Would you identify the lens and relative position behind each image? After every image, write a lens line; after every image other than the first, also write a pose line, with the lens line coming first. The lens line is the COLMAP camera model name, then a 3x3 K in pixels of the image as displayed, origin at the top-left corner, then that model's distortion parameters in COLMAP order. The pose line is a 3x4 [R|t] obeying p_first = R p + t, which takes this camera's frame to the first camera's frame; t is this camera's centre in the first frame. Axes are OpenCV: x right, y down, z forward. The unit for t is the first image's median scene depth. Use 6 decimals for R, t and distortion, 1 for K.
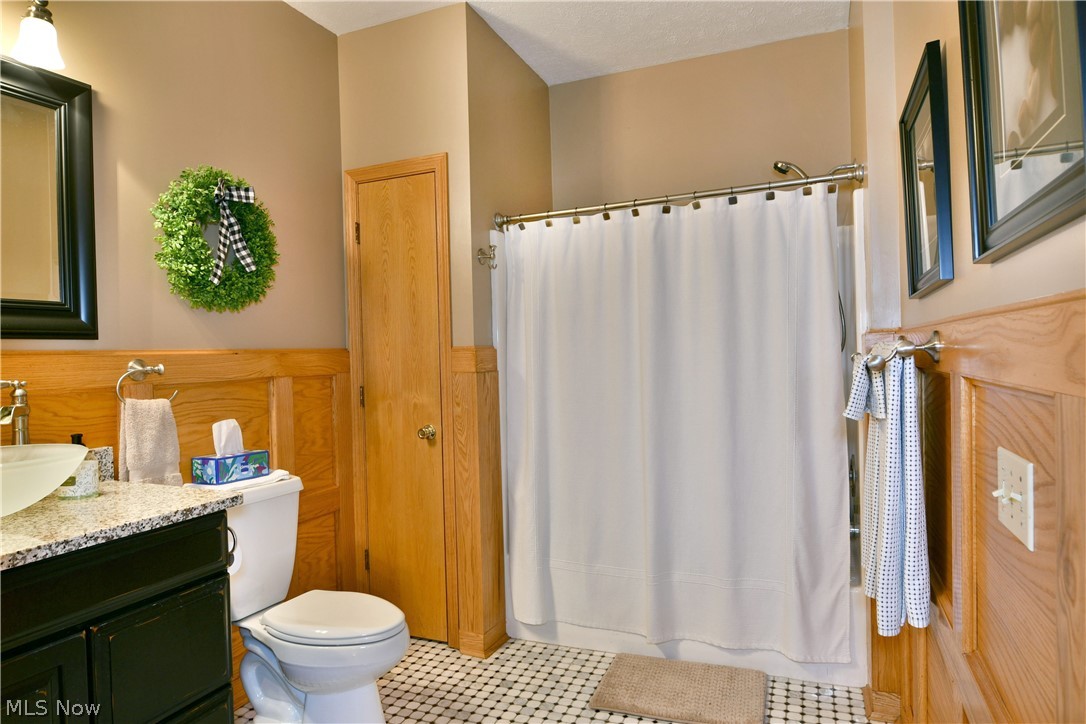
lens RADIAL K [[661.7, 0, 538.4], [0, 661.7, 357.3], [0, 0, 1]] dist [-0.010708, -0.001436]
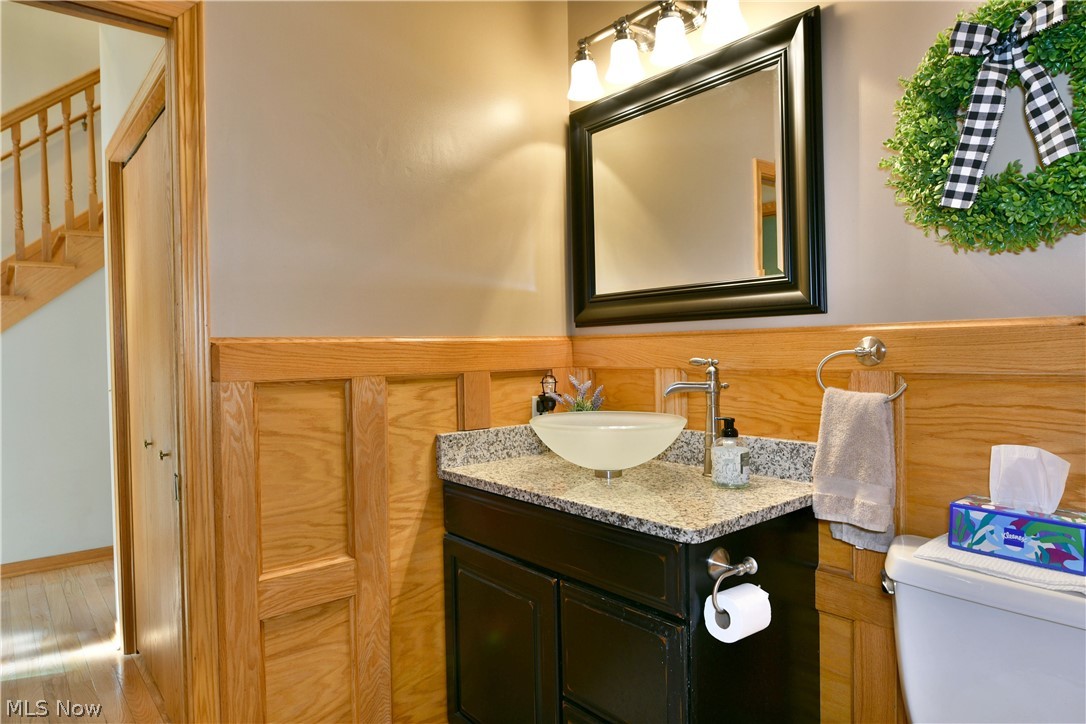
lens RADIAL K [[661.7, 0, 538.4], [0, 661.7, 357.3], [0, 0, 1]] dist [-0.010708, -0.001436]
pose [[-0.459305, 0.049363, -0.886906, 0.258809], [0.028074, 0.998763, 0.041051, -0.017161], [0.887835, -0.006044, -0.460123, 1.164880]]
